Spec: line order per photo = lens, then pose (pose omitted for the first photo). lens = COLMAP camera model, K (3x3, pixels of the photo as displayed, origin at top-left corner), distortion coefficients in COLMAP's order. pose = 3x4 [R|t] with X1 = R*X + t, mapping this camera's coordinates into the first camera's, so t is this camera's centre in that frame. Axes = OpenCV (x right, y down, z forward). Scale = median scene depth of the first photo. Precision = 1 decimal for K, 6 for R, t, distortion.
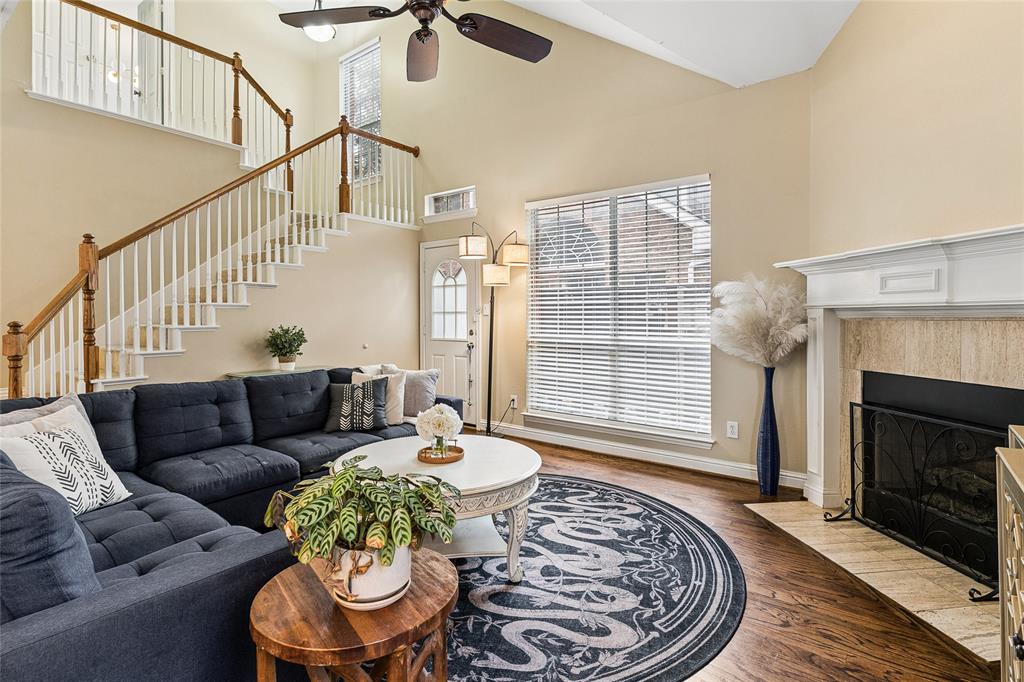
lens RADIAL K [[508.7, 0, 514.1], [0, 508.7, 315.5], [0, 0, 1]] dist [0.002347, 0.000593]
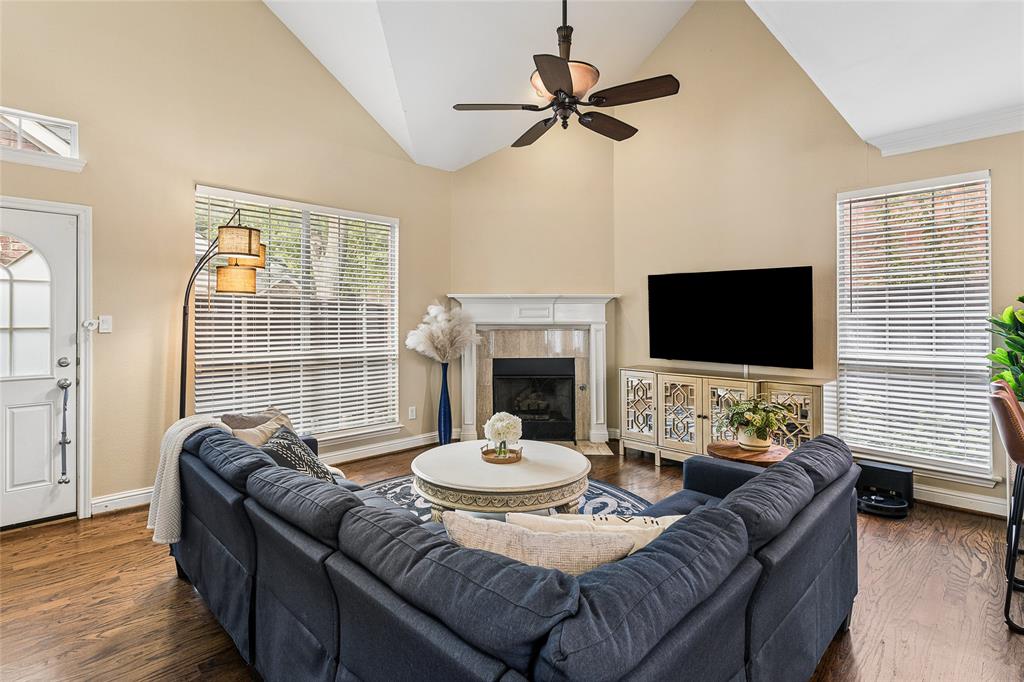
lens RADIAL K [[508.7, 0, 514.1], [0, 508.7, 315.5], [0, 0, 1]] dist [0.002347, 0.000593]
pose [[0.123075, 0.007460, 0.992369, -1.193446], [-0.000987, 0.999972, -0.007395, -0.034717], [-0.992397, -0.000069, 0.123079, 0.763700]]
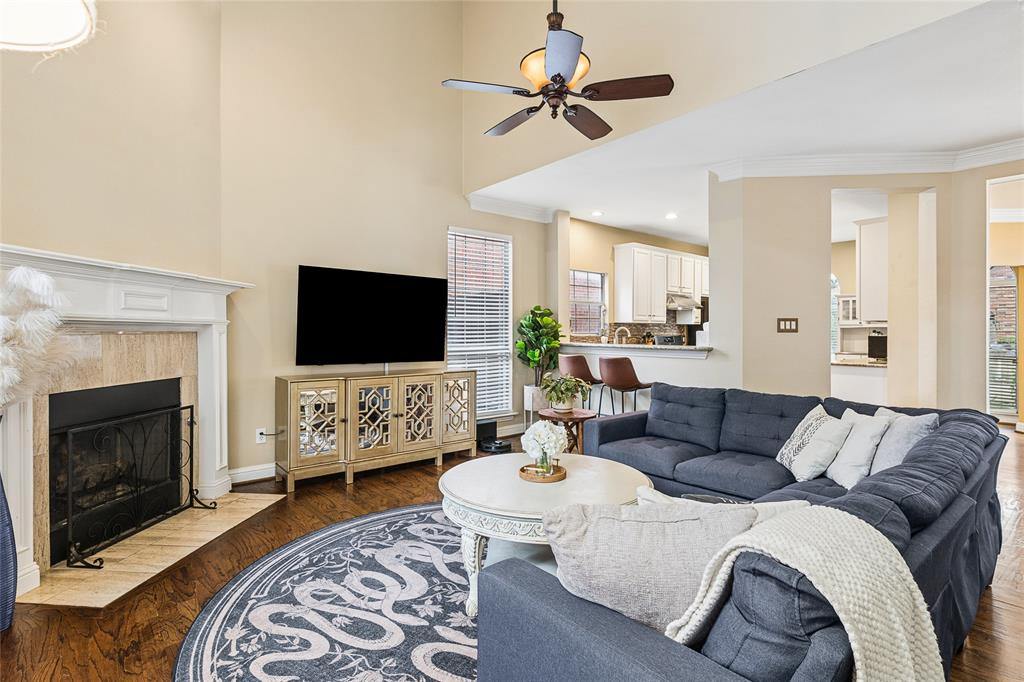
lens RADIAL K [[491.8, 0, 514.1], [0, 491.8, 332.9], [0, 0, 1]] dist [0.001186, 0.000233]
pose [[-0.978360, -0.002237, 0.206898, -0.260546], [-0.001855, 0.999996, 0.002042, 0.001971], [-0.206902, 0.001614, -0.978360, 1.781372]]
